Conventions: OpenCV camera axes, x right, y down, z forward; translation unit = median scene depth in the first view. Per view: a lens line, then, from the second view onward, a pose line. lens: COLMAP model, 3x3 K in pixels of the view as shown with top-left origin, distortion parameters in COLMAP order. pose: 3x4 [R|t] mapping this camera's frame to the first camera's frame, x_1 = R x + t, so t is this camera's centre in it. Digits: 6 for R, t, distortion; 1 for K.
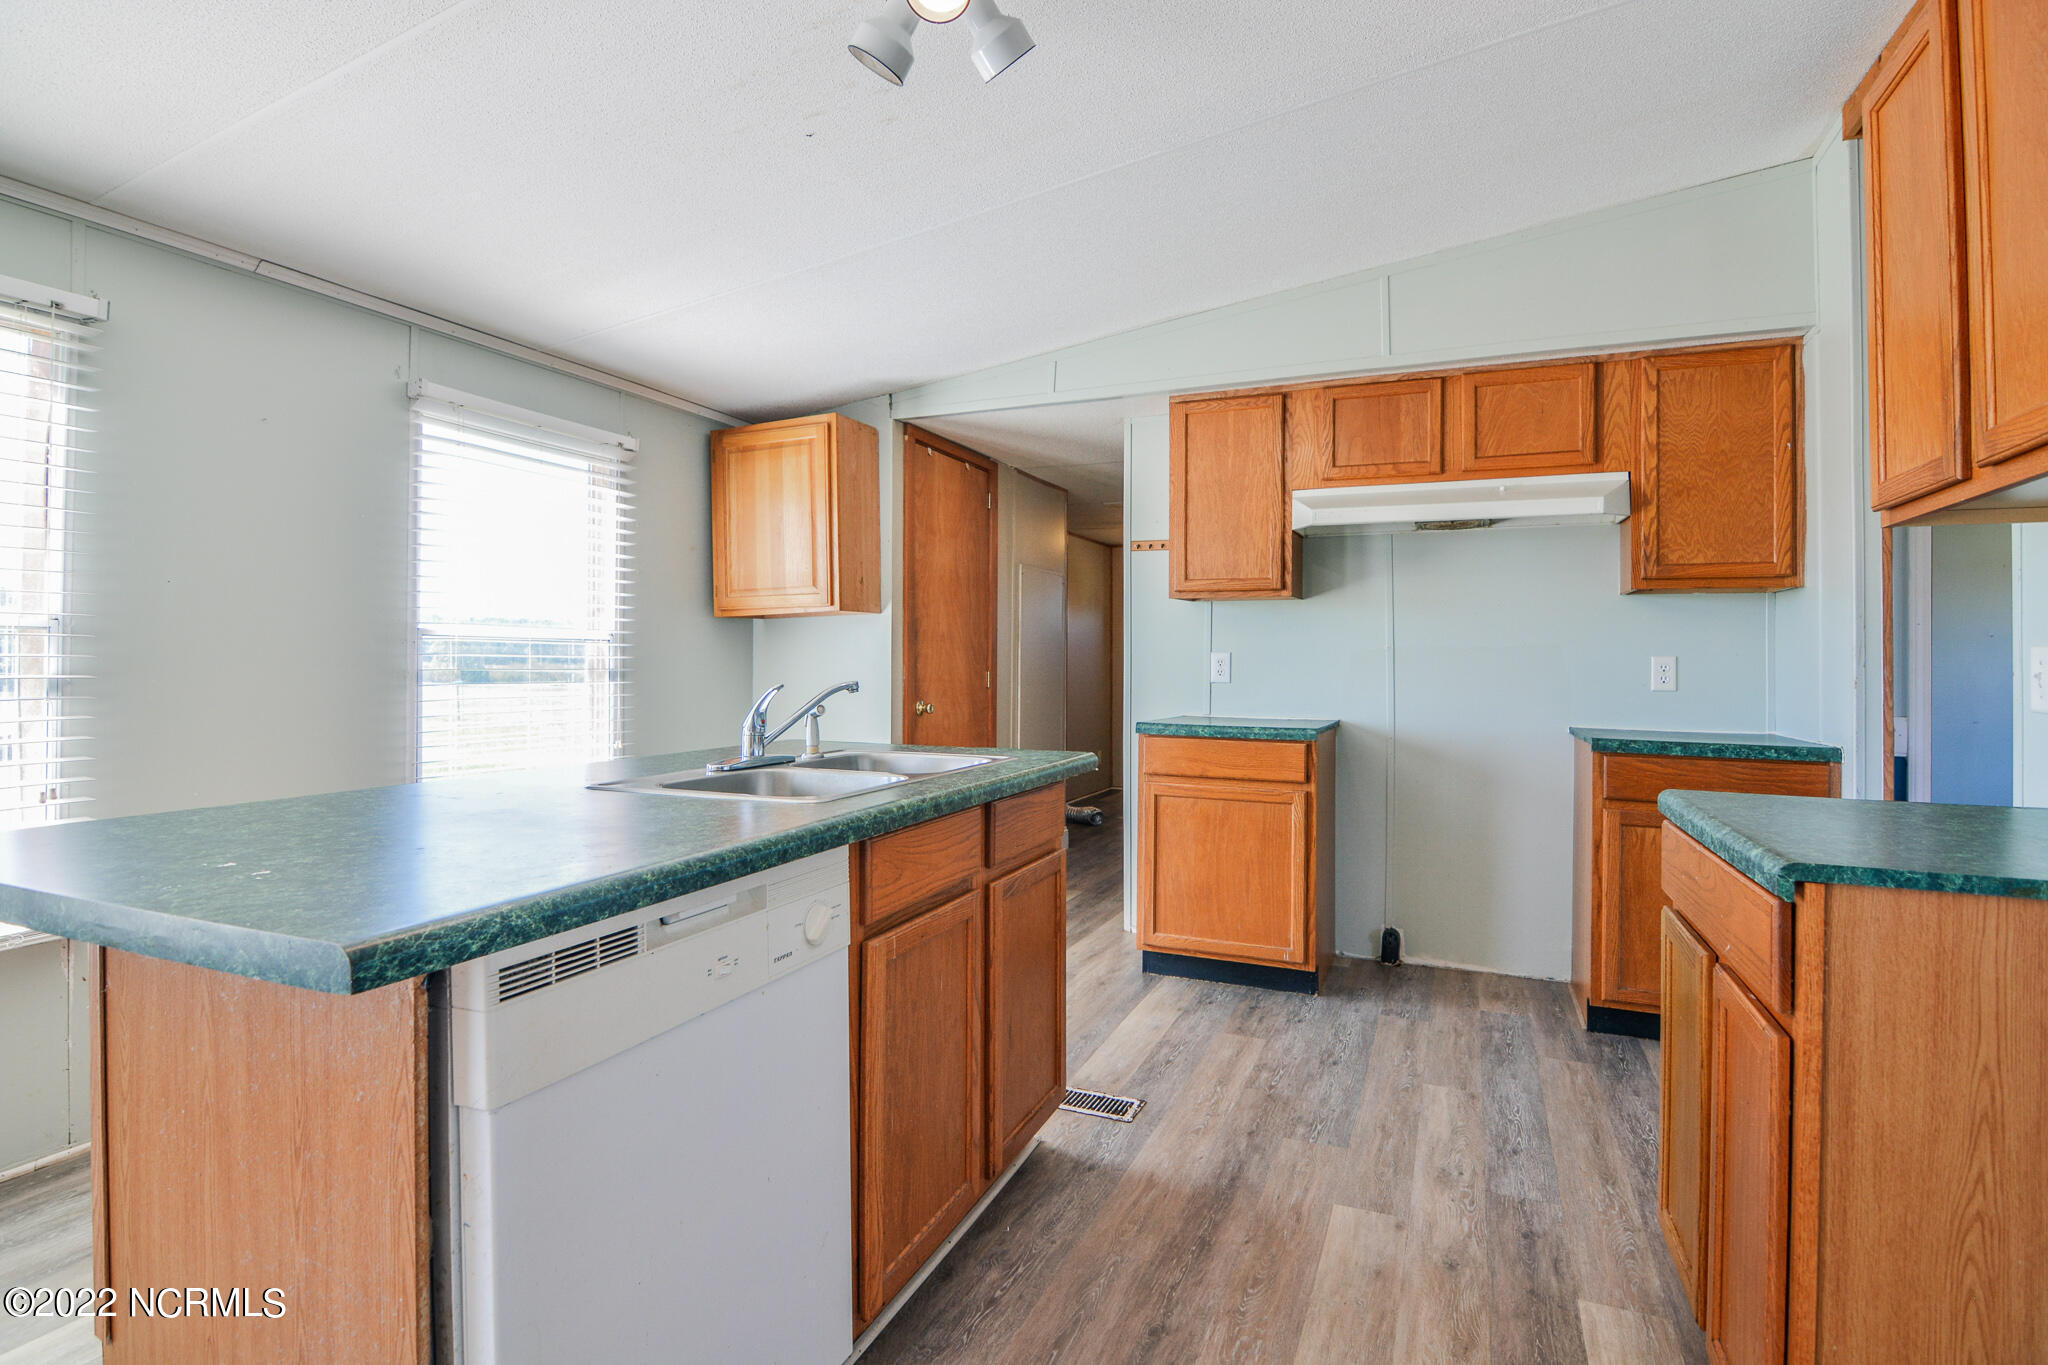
lens RADIAL K [[1057.2, 0, 1009.7], [0, 1057.2, 643.5], [0, 0, 1]] dist [-0.000562, -0.022329]
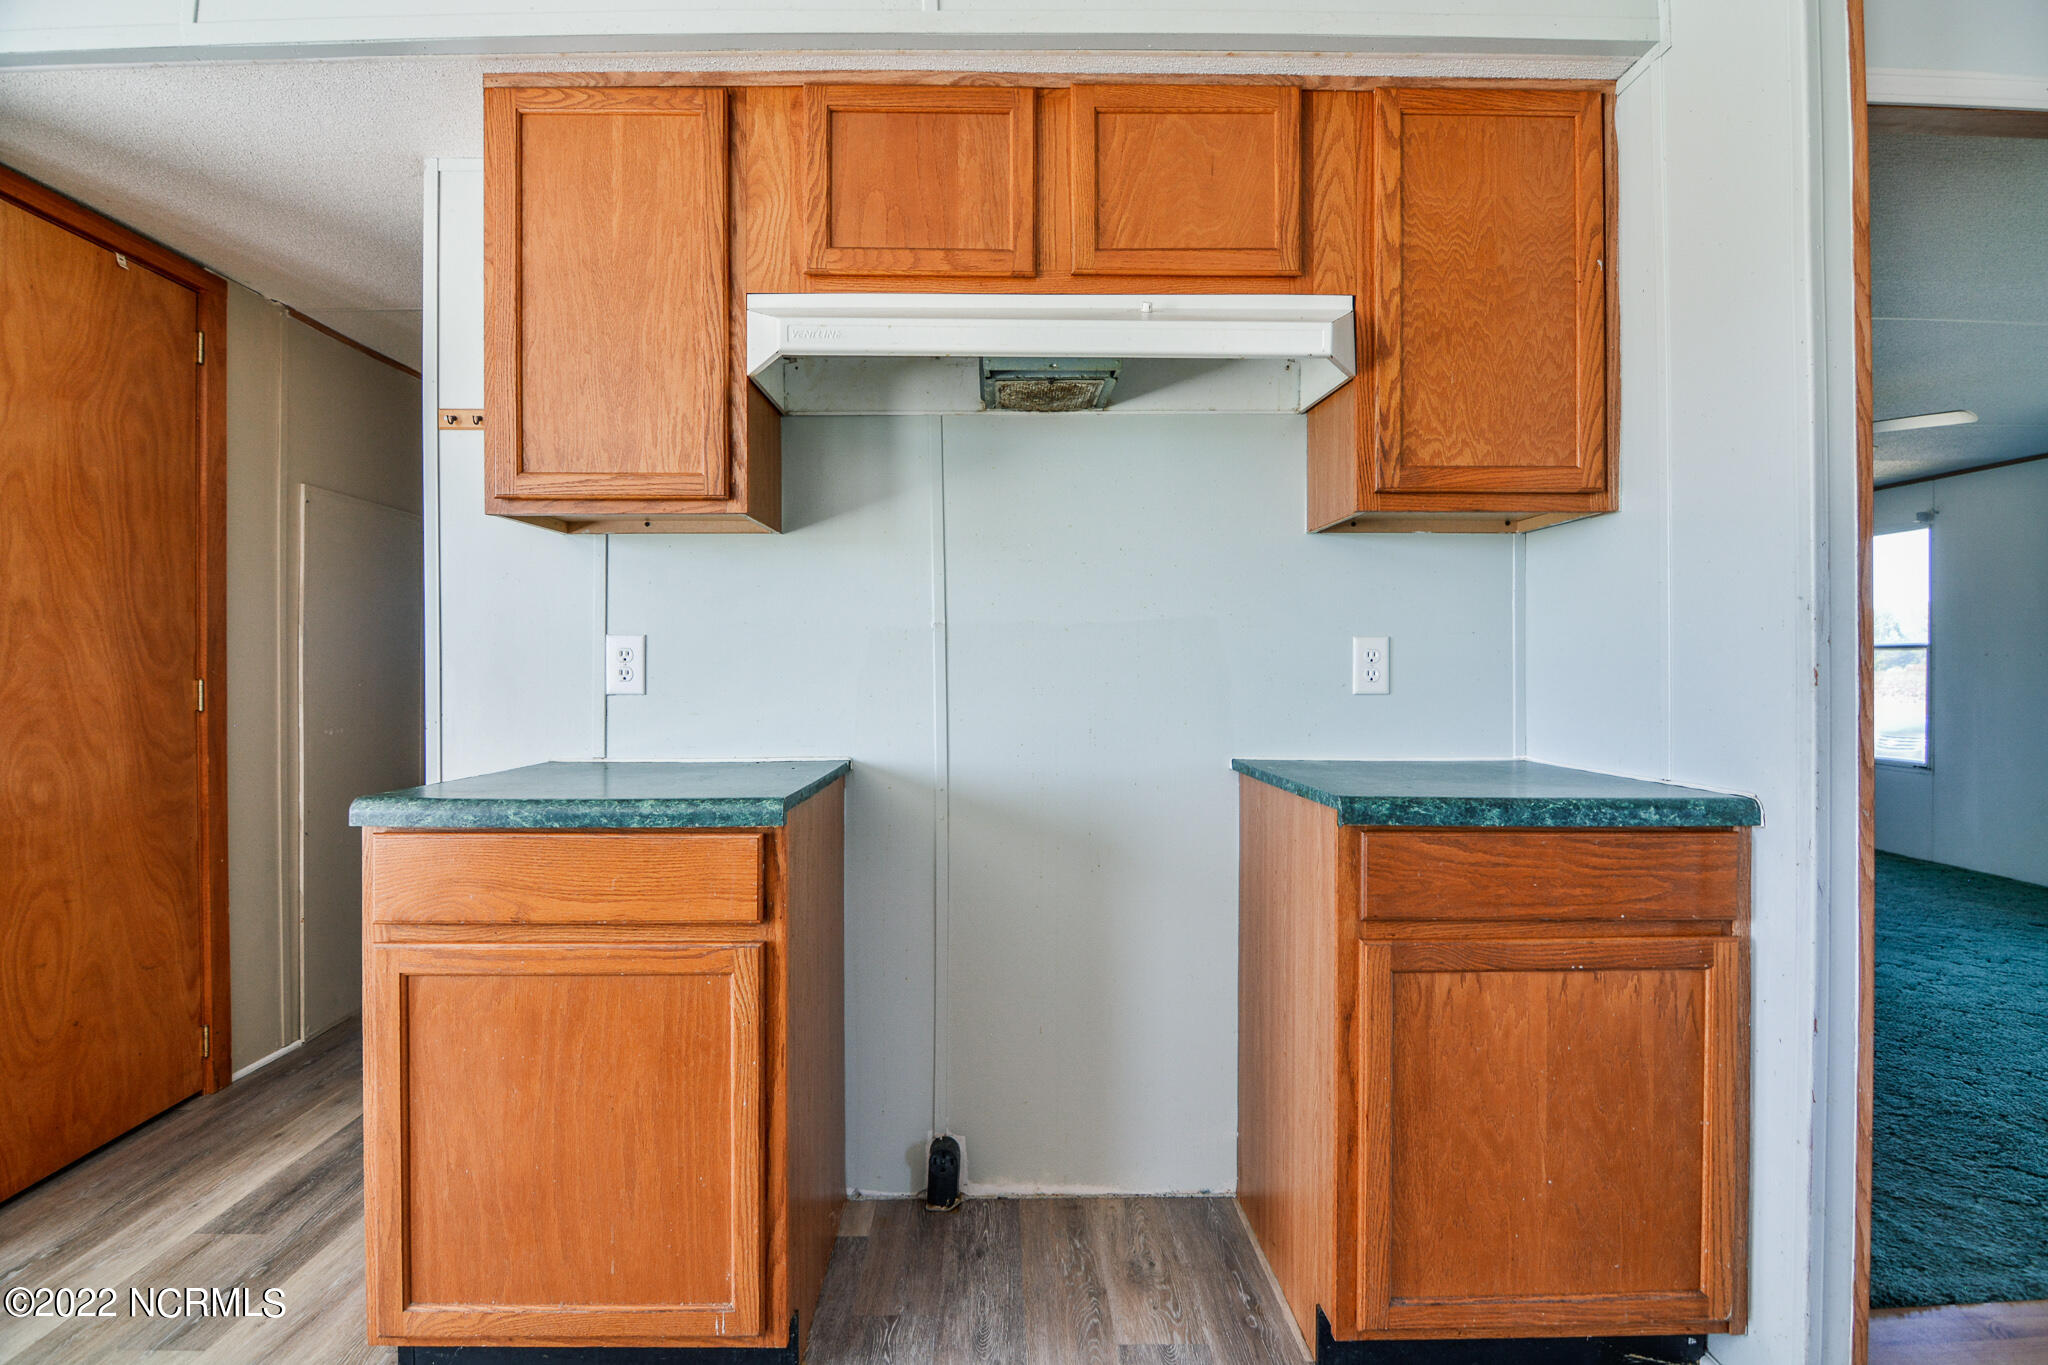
lens RADIAL K [[997.7, 0, 1025.5], [0, 997.7, 674.7], [0, 0, 1]] dist [0.000970, -0.011995]
pose [[0.904901, -0.013153, 0.425420, 0.201889], [0.003063, 0.999698, 0.024394, 0.019571], [-0.425612, -0.020771, 0.904667, 0.574854]]
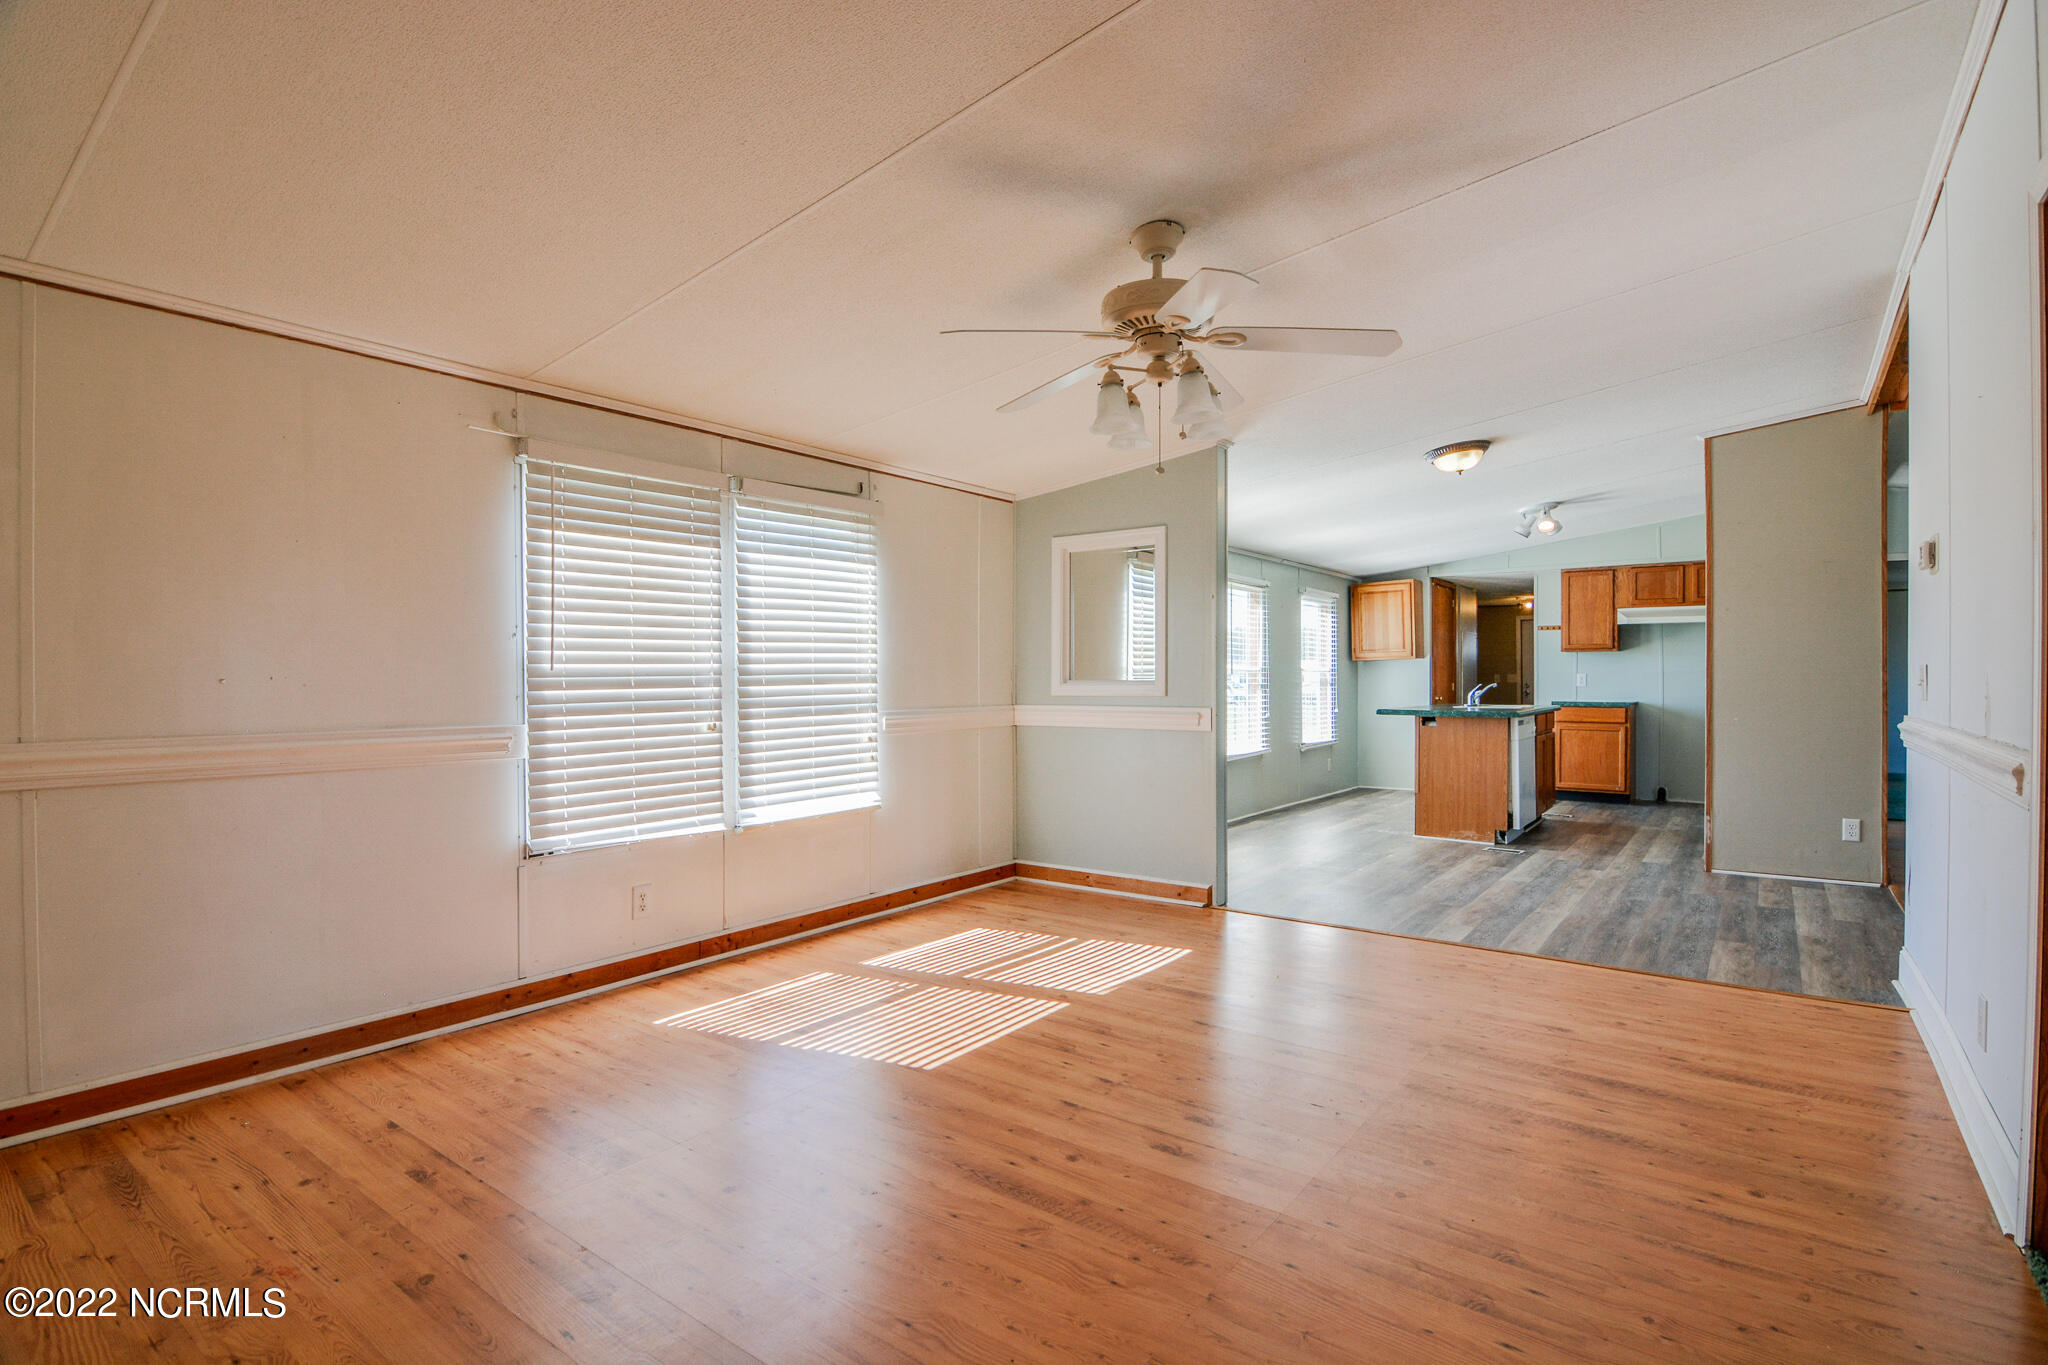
lens RADIAL K [[1012.6, 0, 1028.6], [0, 1012.6, 681.2], [0, 0, 1]] dist [-0.001802, -0.001290]
pose [[0.975179, -0.009333, -0.221220, -0.605992], [0.013639, 0.999746, 0.017945, -0.038332], [0.220996, -0.020517, 0.975059, -1.769144]]
